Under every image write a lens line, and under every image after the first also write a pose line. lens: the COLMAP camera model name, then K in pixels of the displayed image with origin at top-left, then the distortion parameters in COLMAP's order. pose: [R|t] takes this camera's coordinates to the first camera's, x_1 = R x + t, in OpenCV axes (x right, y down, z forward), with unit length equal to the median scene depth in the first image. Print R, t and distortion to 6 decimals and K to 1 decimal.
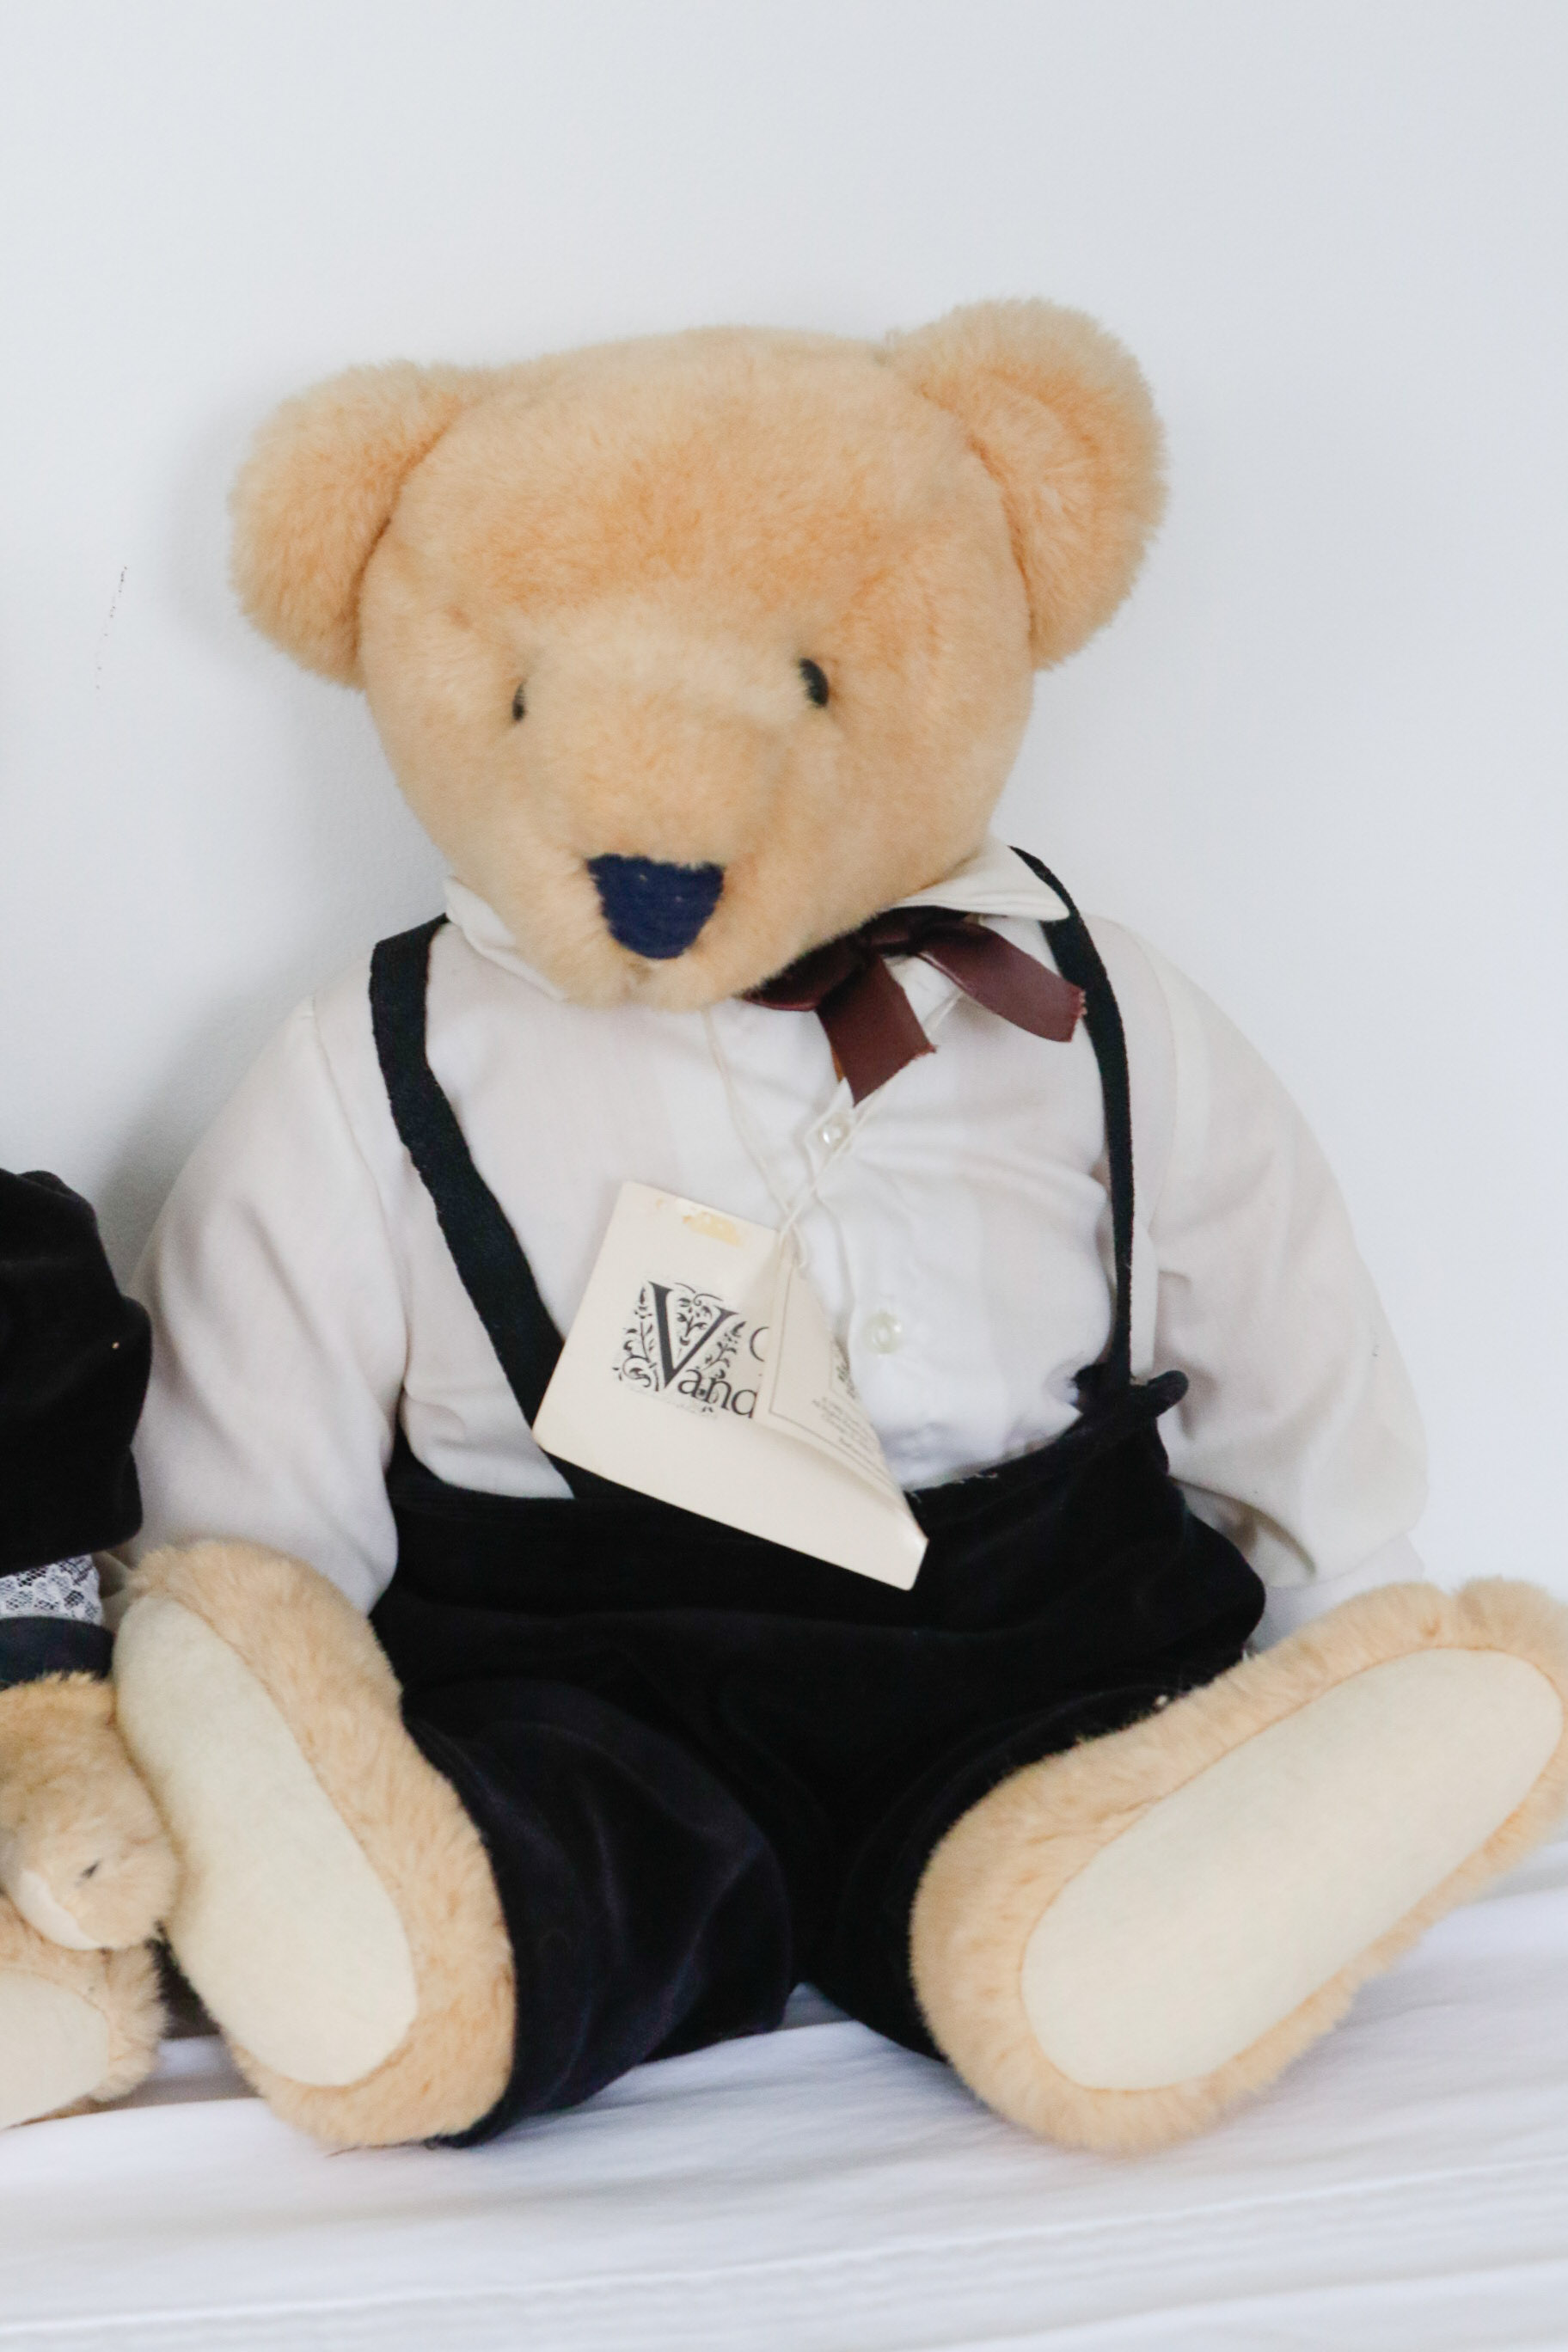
lens RADIAL K [[3830.8, 0, 879.8], [0, 3830.8, 1147.1], [0, 0, 1]] dist [0.004312, 0.000000]
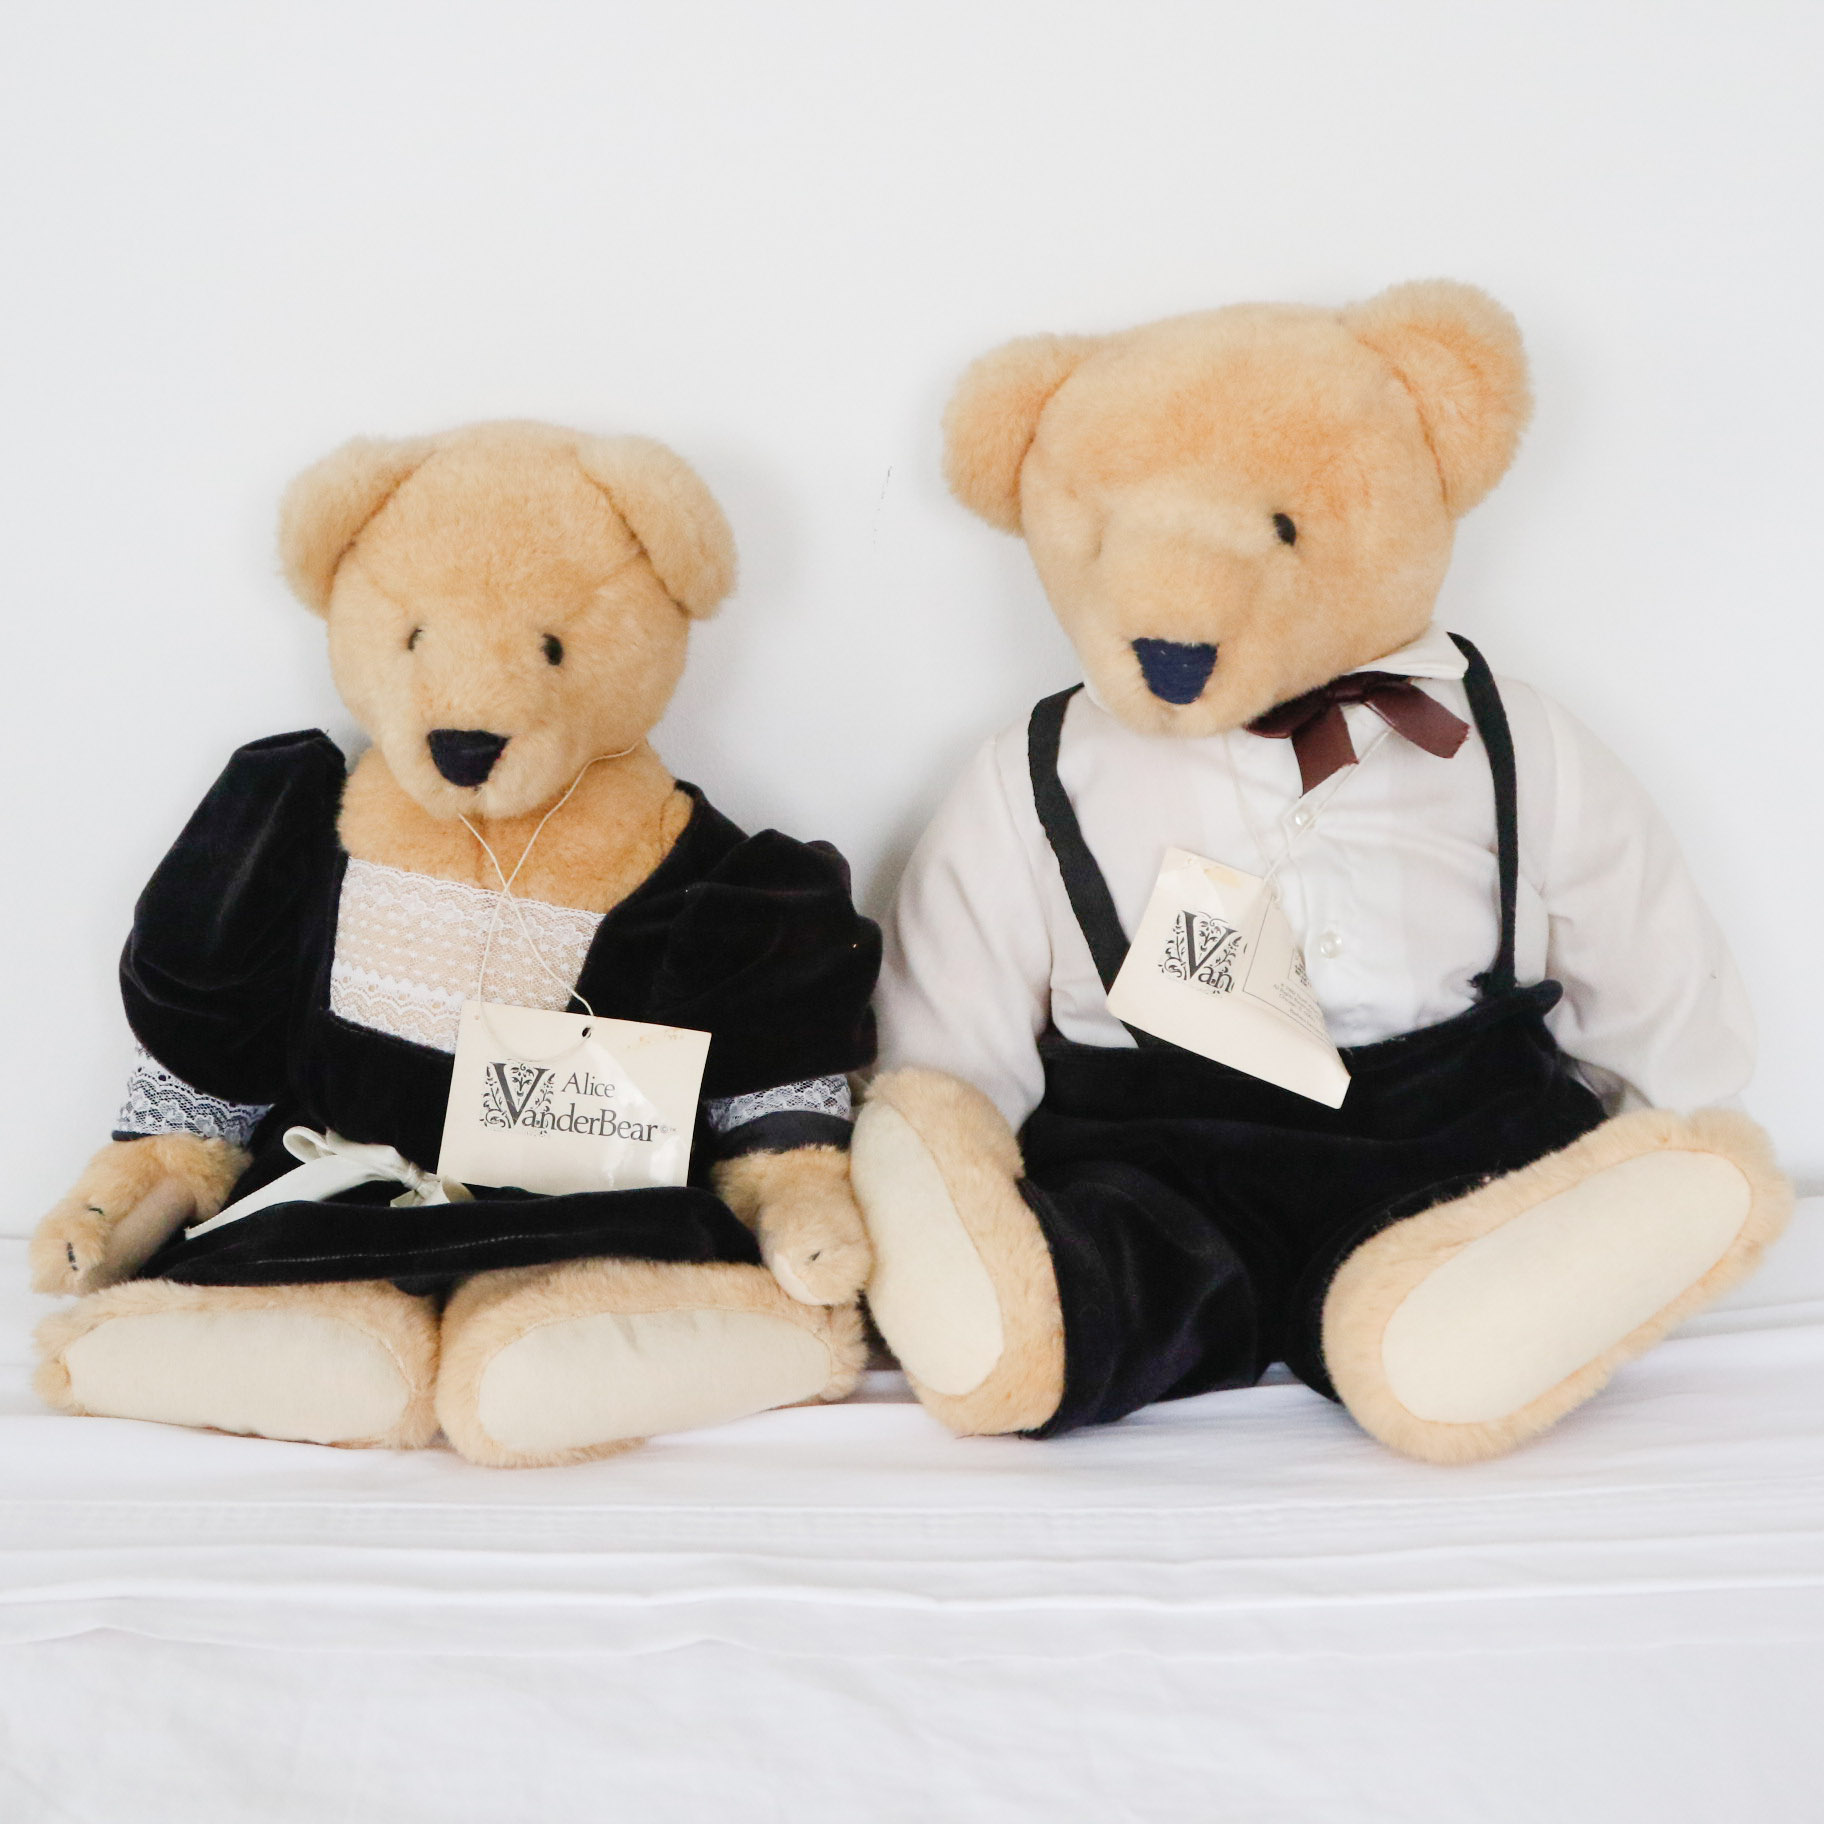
lens RADIAL K [[2939.6, 0, 940.7], [0, 2939.6, 837.9], [0, 0, 1]] dist [-0.115124, 0.000000]
pose [[0.965424, 0.004034, -0.260654, 0.159774], [-0.009235, 0.999782, -0.018732, 0.029161], [0.260522, 0.020491, 0.965250, -0.191168]]
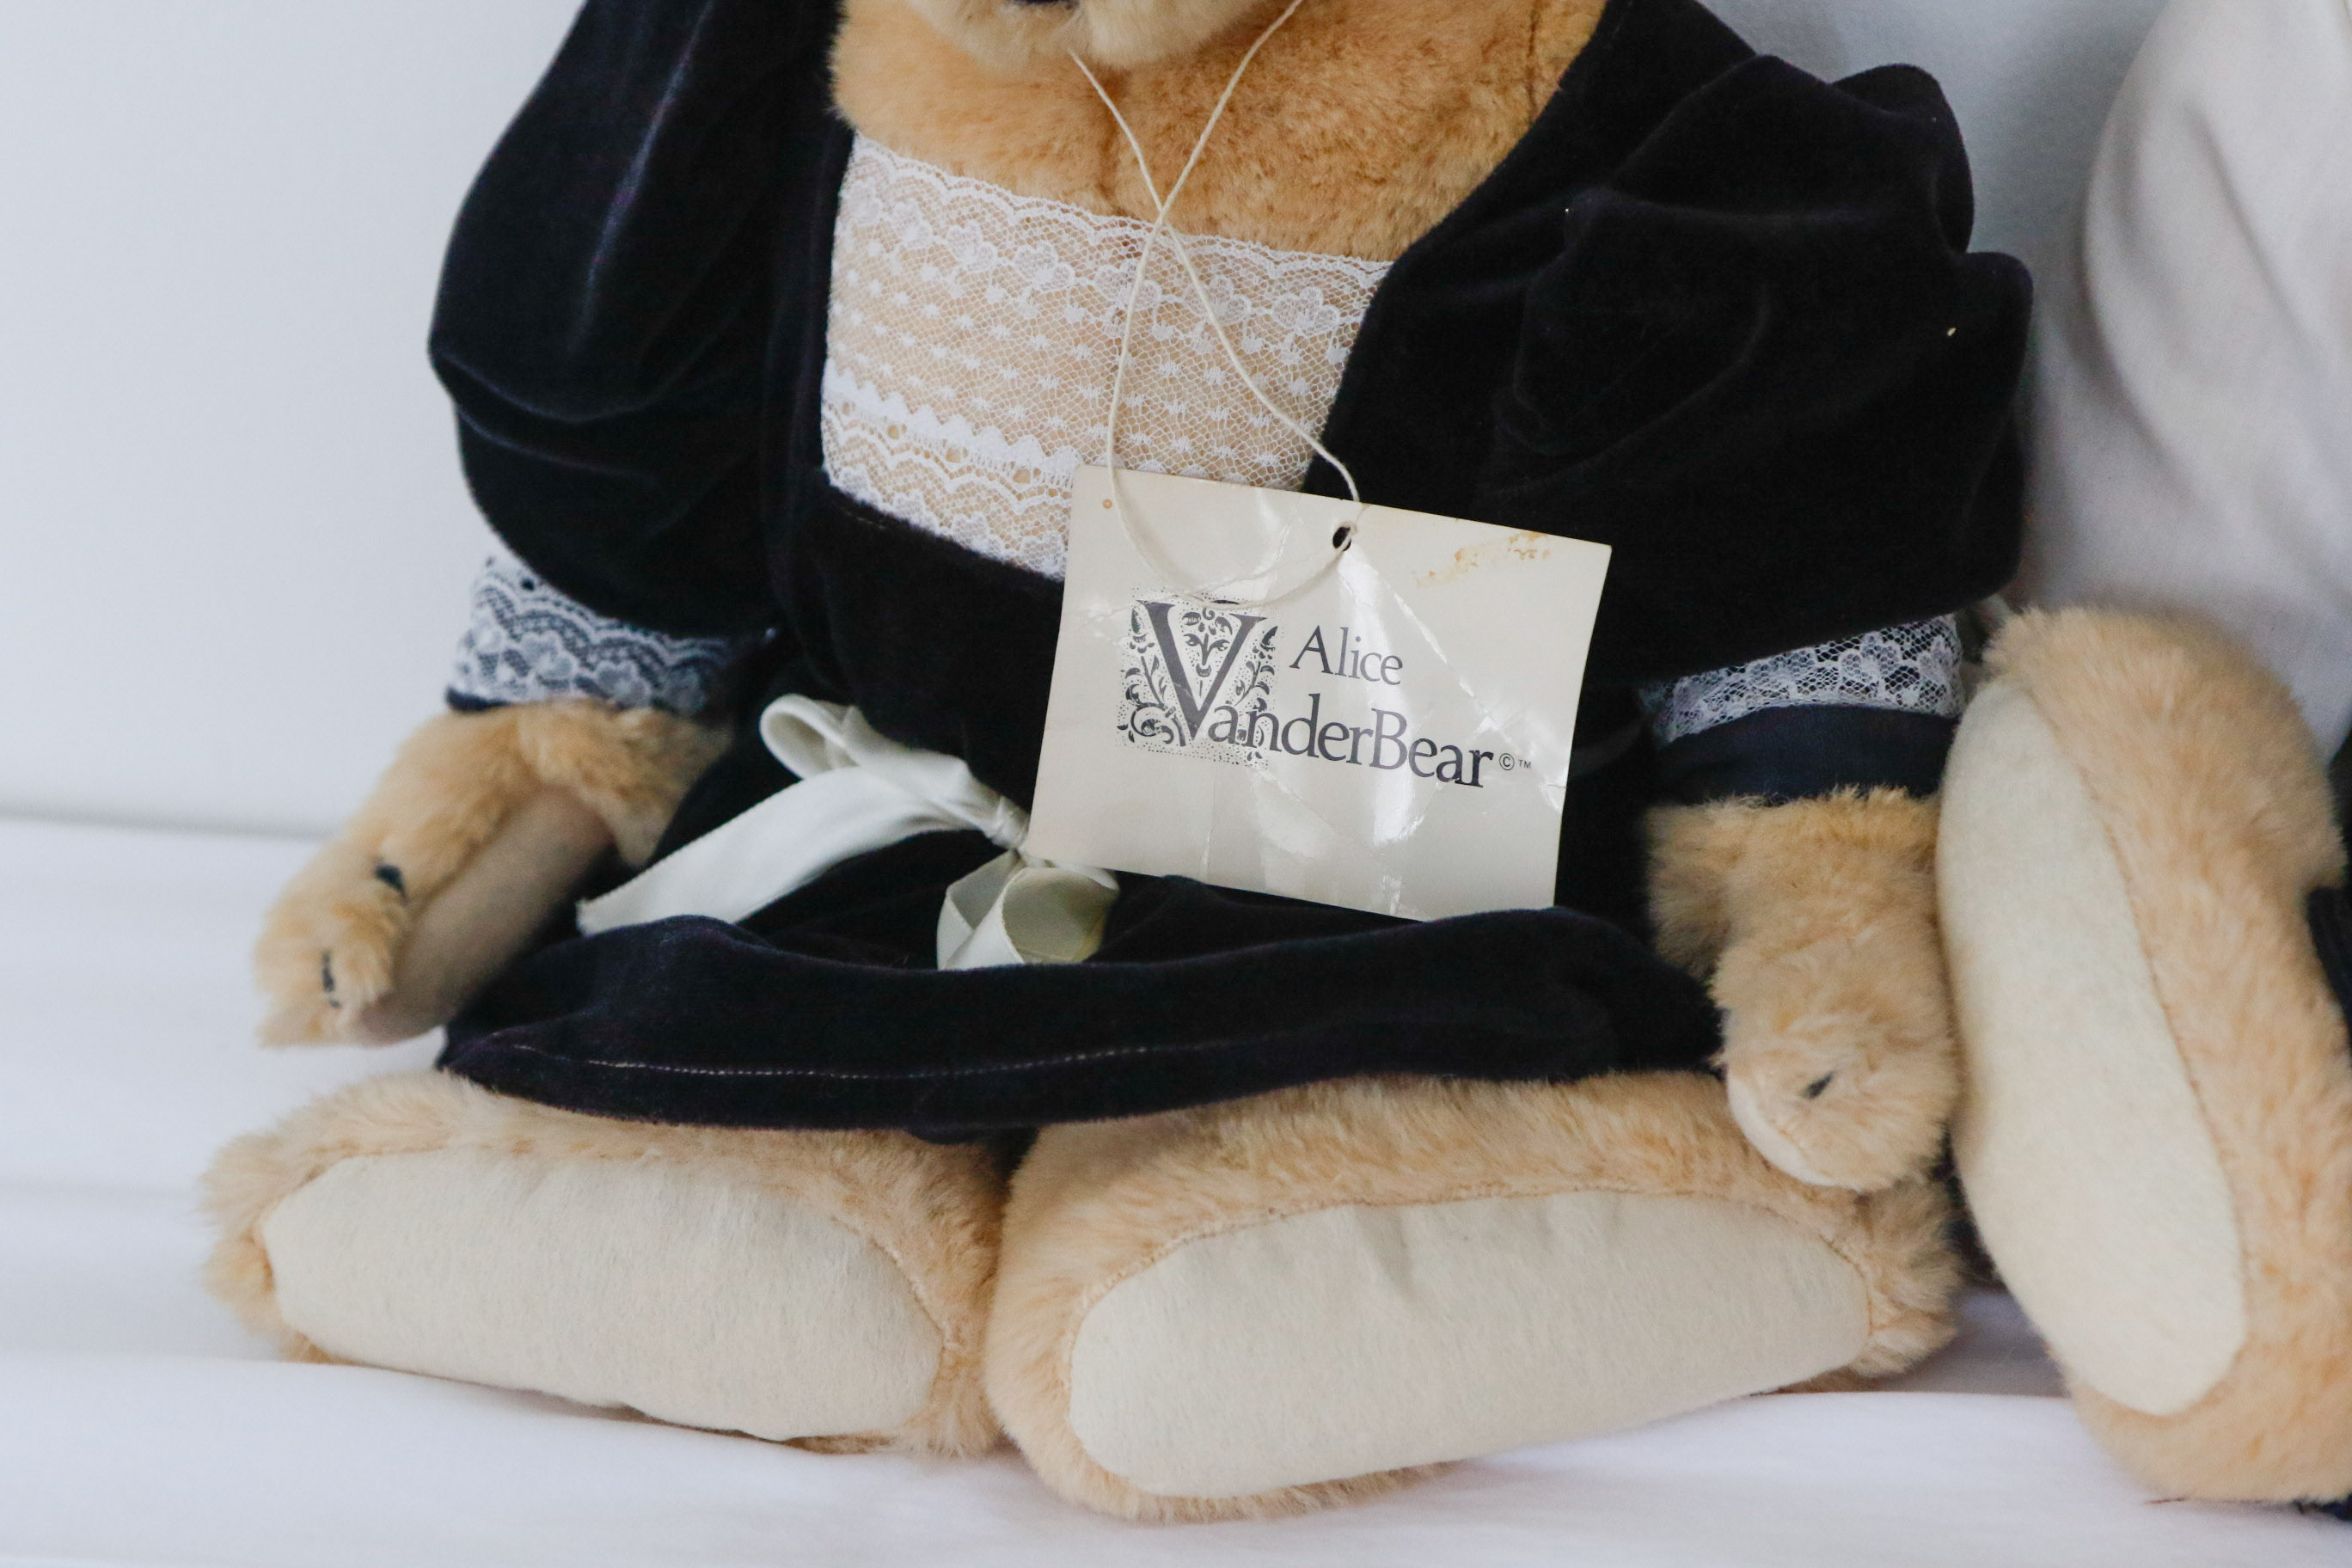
lens RADIAL K [[4902.6, 0, 1177.3], [0, 4902.6, 796.7], [0, 0, 1]] dist [0.058906, 0.000000]
pose [[0.863773, 0.080948, -0.497336, 0.134032], [0.023596, 0.979430, 0.200397, -0.048934], [0.503328, -0.184833, 0.844096, 0.150137]]
